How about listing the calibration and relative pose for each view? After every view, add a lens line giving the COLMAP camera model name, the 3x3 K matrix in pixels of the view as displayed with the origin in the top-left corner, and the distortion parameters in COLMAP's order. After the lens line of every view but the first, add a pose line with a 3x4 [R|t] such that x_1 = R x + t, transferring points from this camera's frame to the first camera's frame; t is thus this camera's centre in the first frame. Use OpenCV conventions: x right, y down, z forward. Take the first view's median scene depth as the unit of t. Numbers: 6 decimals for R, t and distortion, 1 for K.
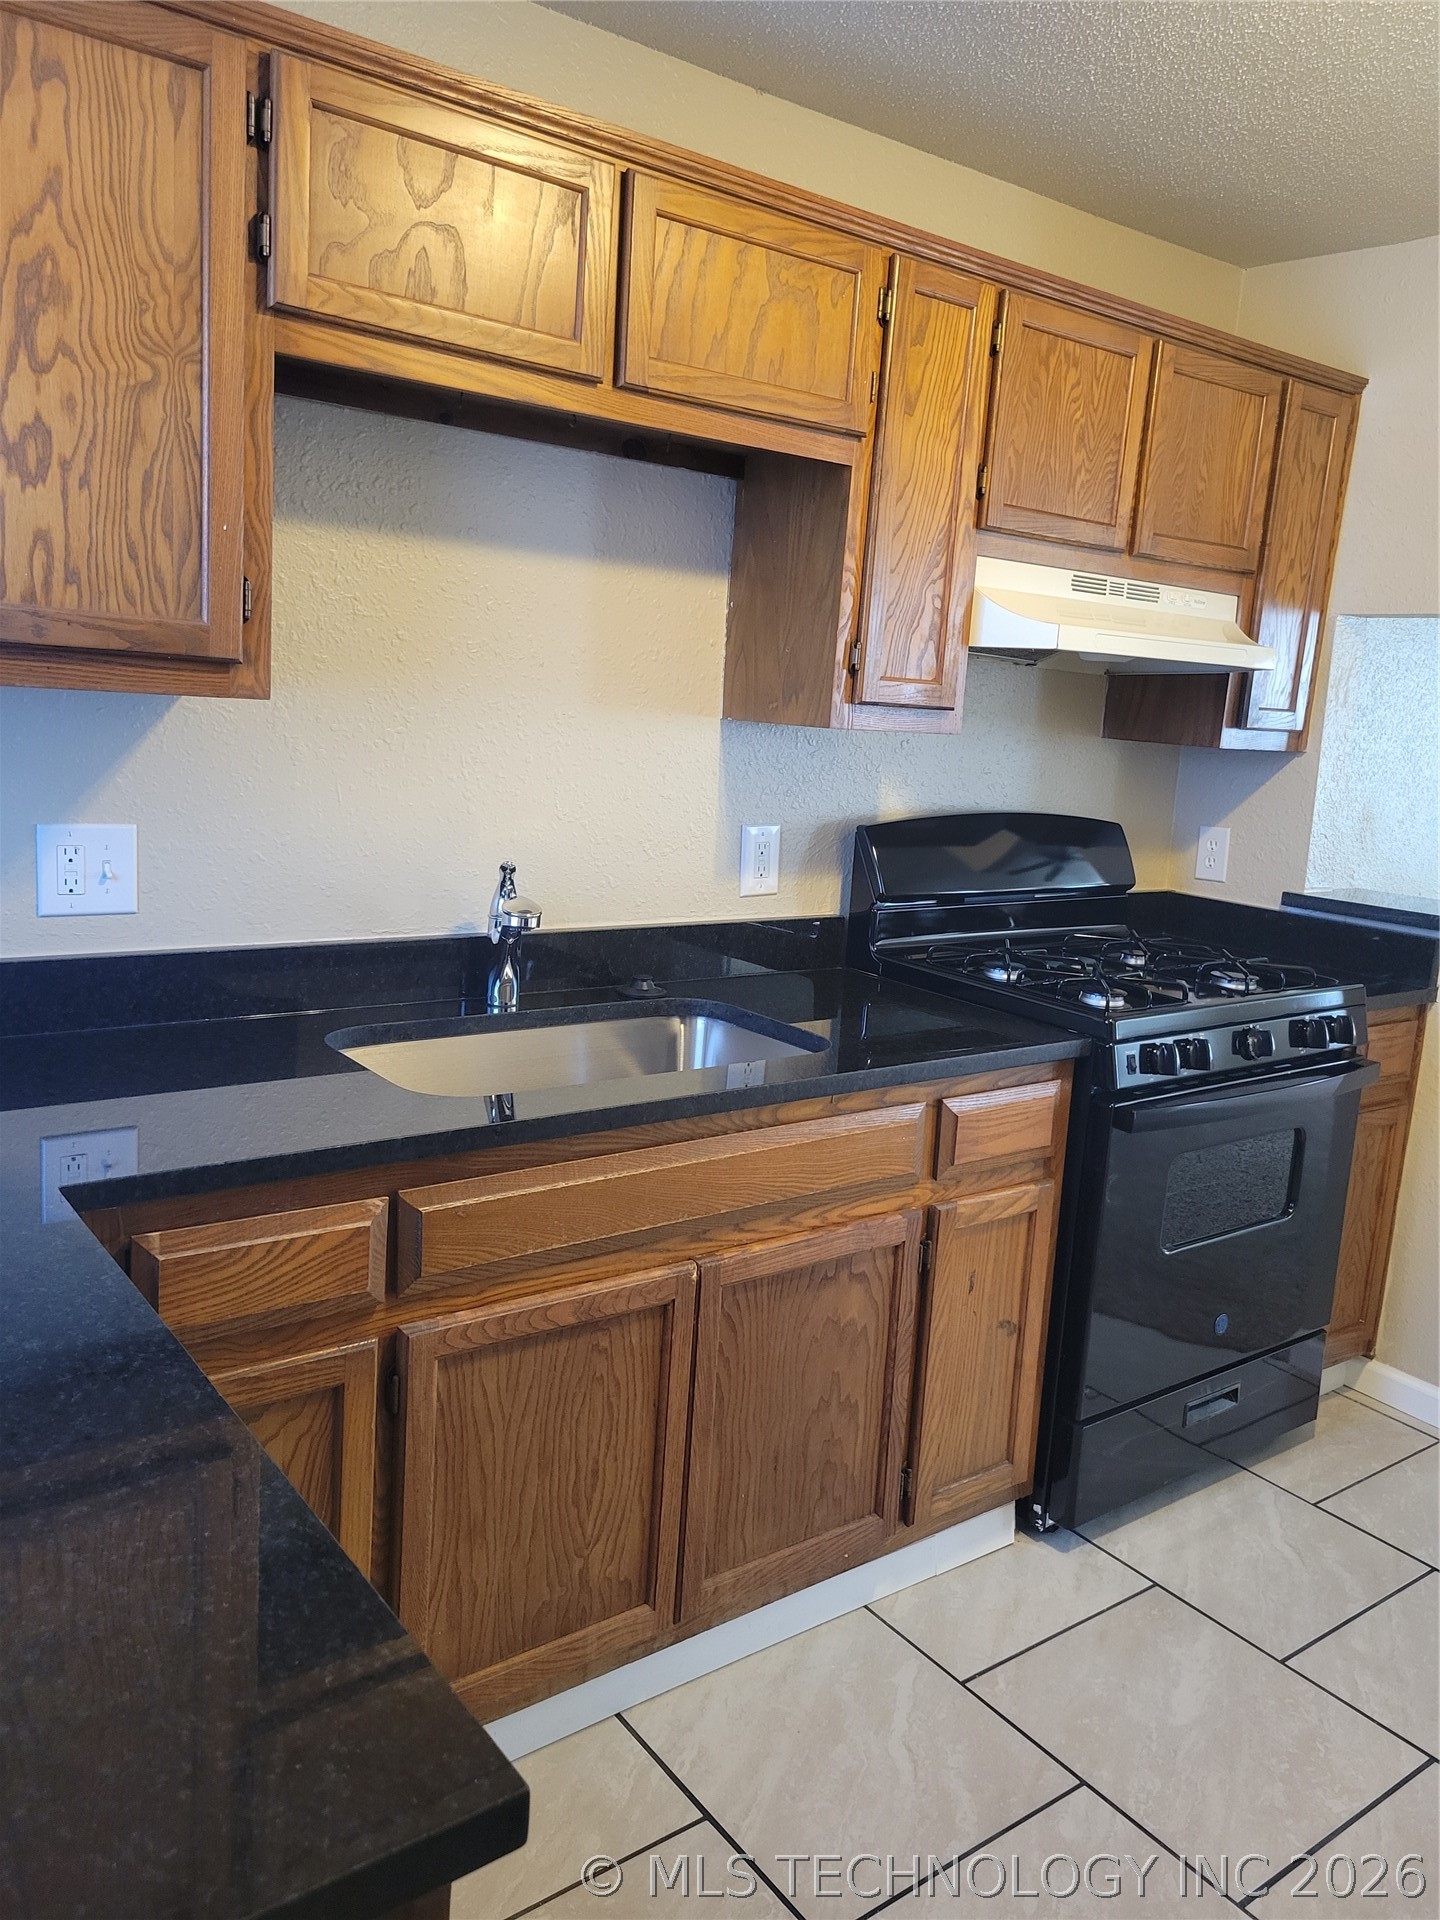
lens RADIAL K [[1449.5, 0, 715.5], [0, 1449.5, 961.0], [0, 0, 1]] dist [0.055114, -0.032572]
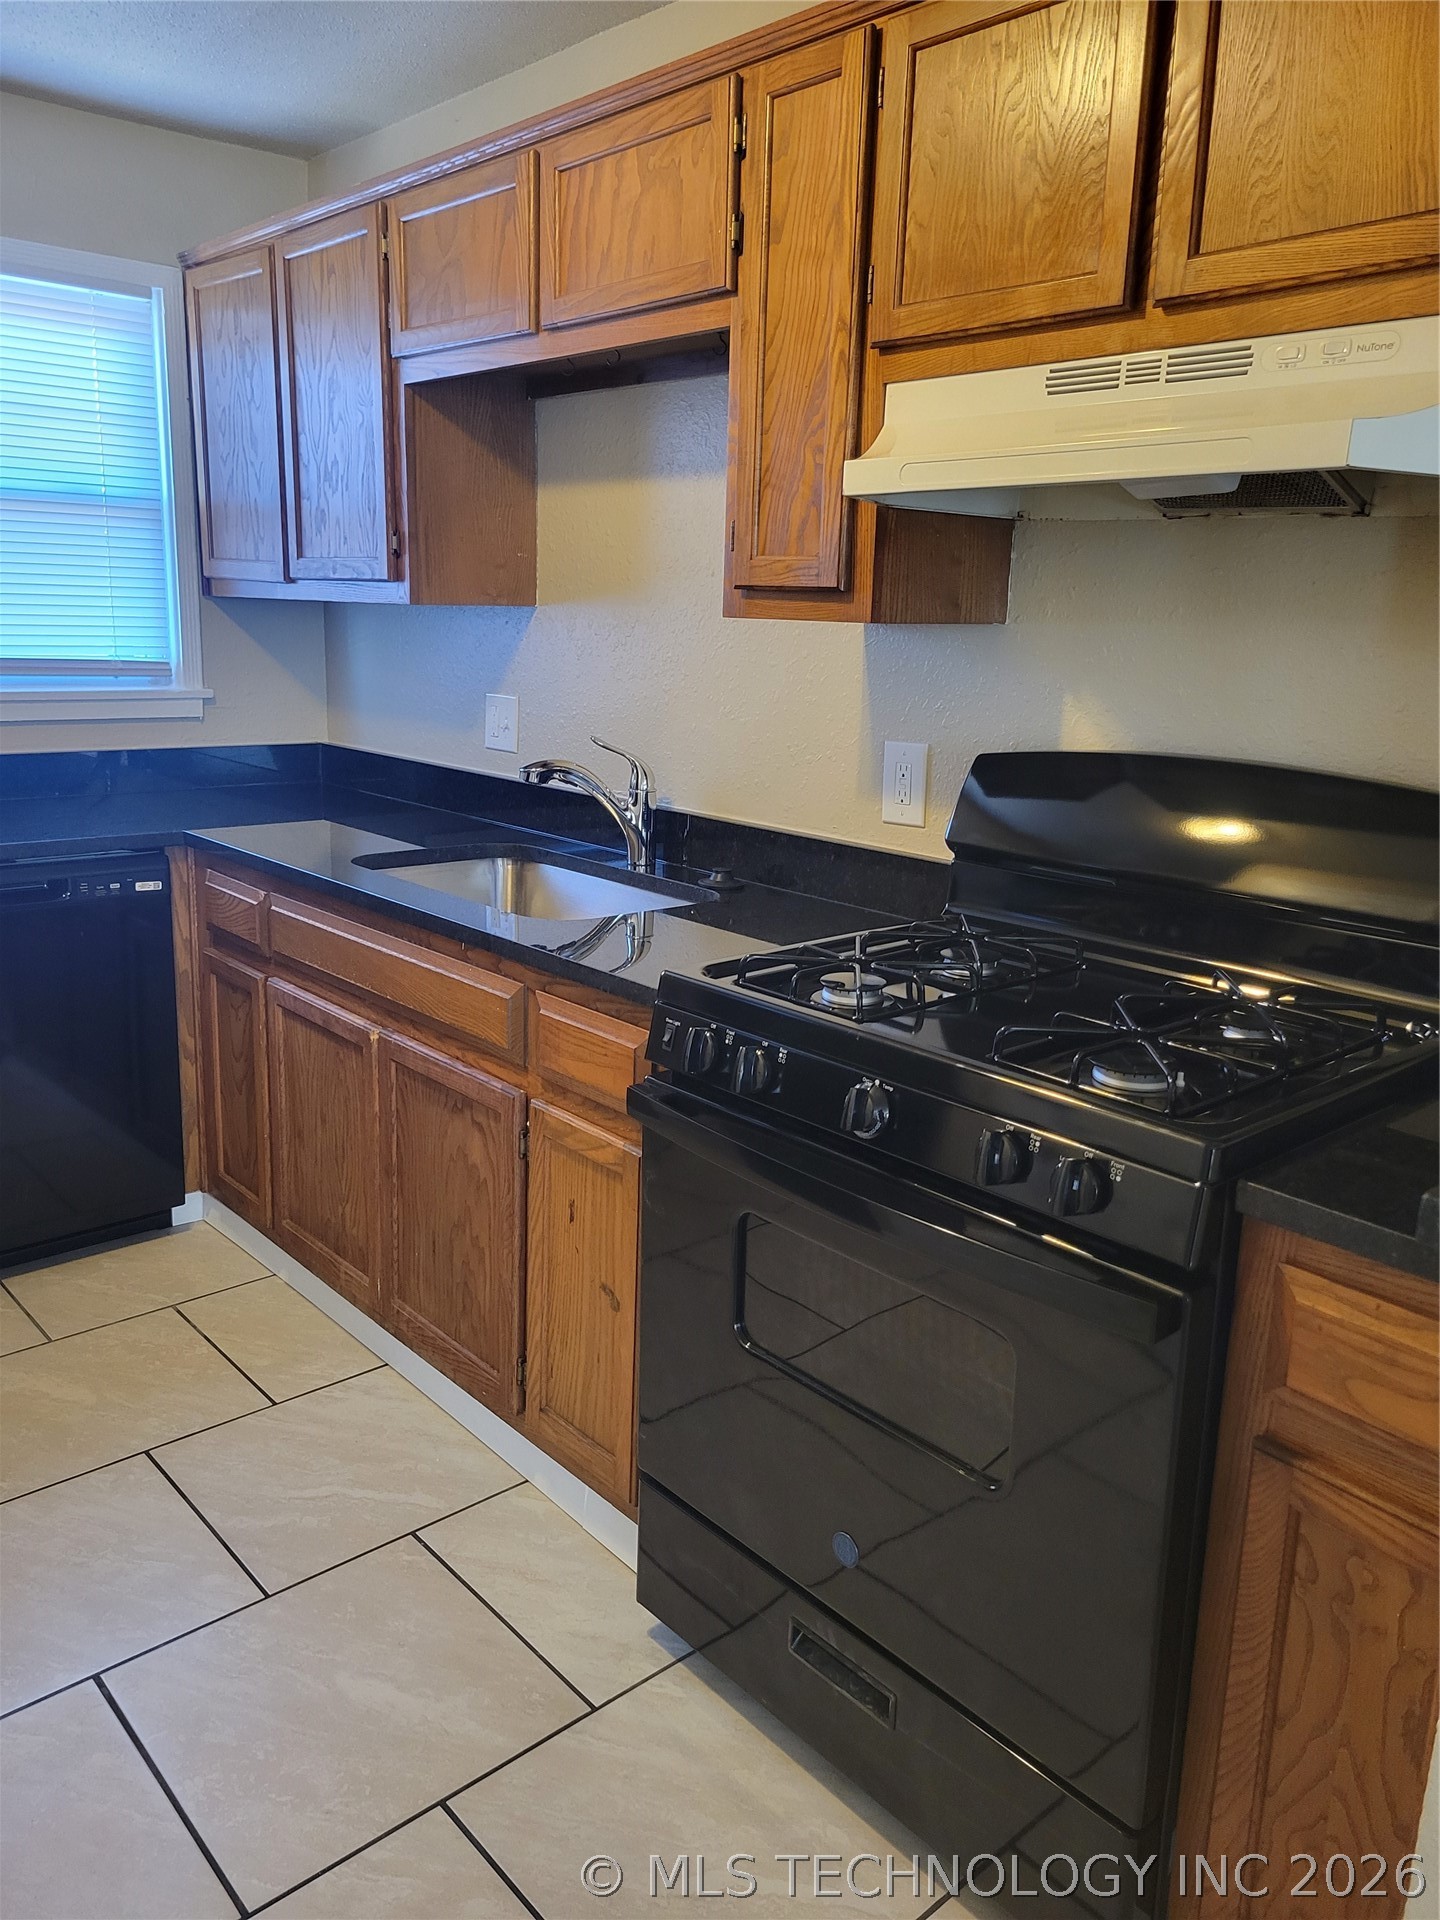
lens RADIAL K [[1449.5, 0, 712.8], [0, 1449.5, 954.2], [0, 0, 1]] dist [0.055114, -0.032572]
pose [[0.073604, 0.171919, -0.982358, 1.086454], [-0.206370, 0.966335, 0.153652, -0.098372], [0.975702, 0.191420, 0.106605, 0.986394]]
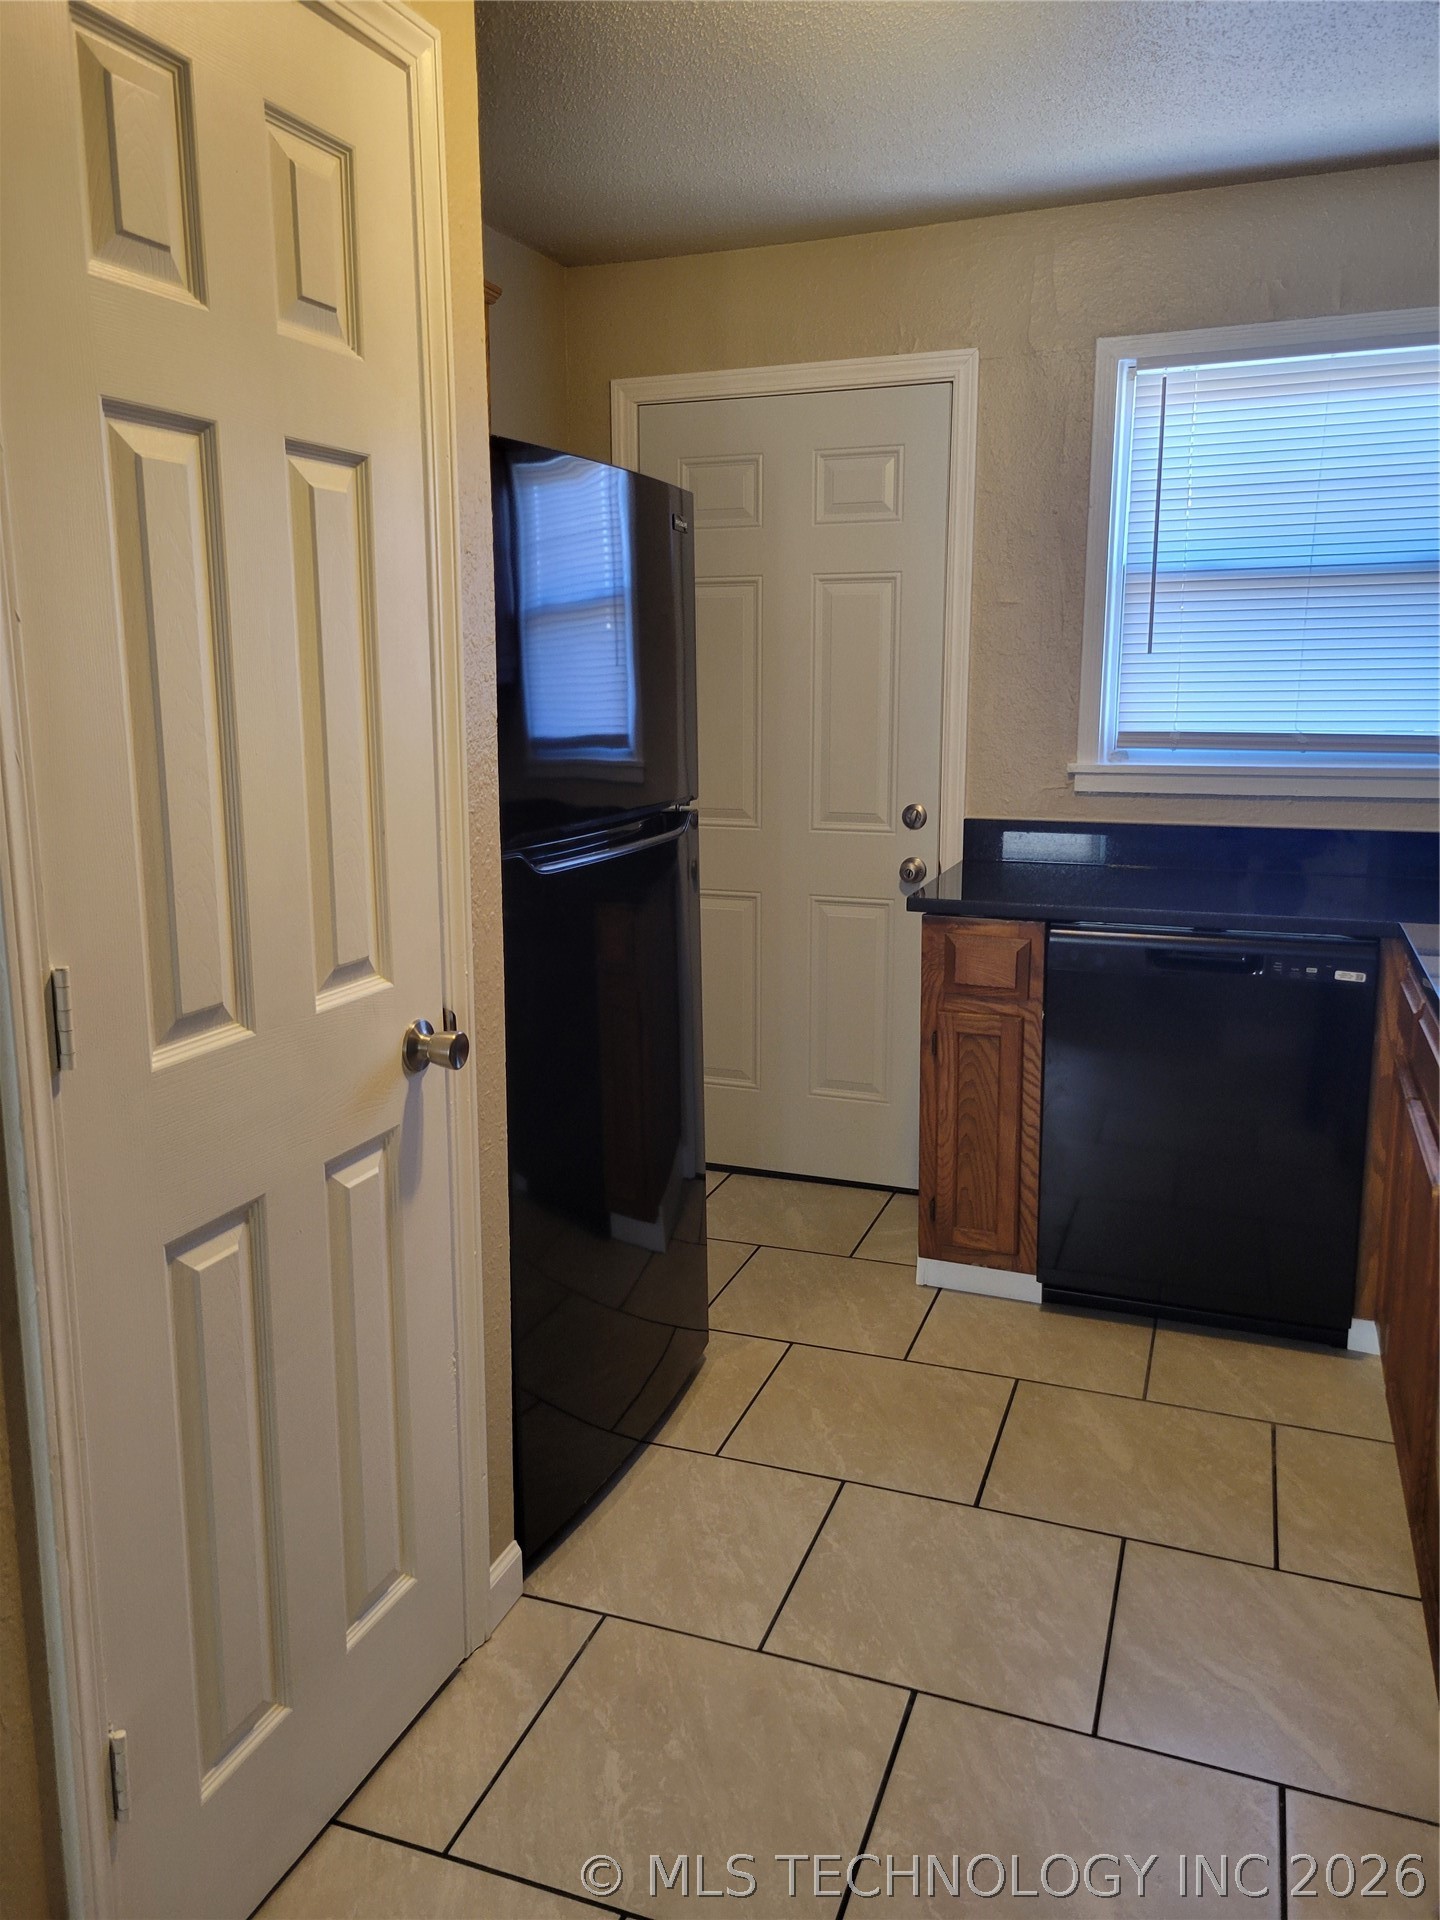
lens RADIAL K [[1449.5, 0, 709.3], [0, 1449.5, 949.2], [0, 0, 1]] dist [0.055114, -0.032572]
pose [[-0.845878, 0.043463, -0.531602, 0.849680], [-0.145167, 0.940290, 0.307864, -0.169611], [0.513241, 0.337587, -0.789062, 1.297220]]
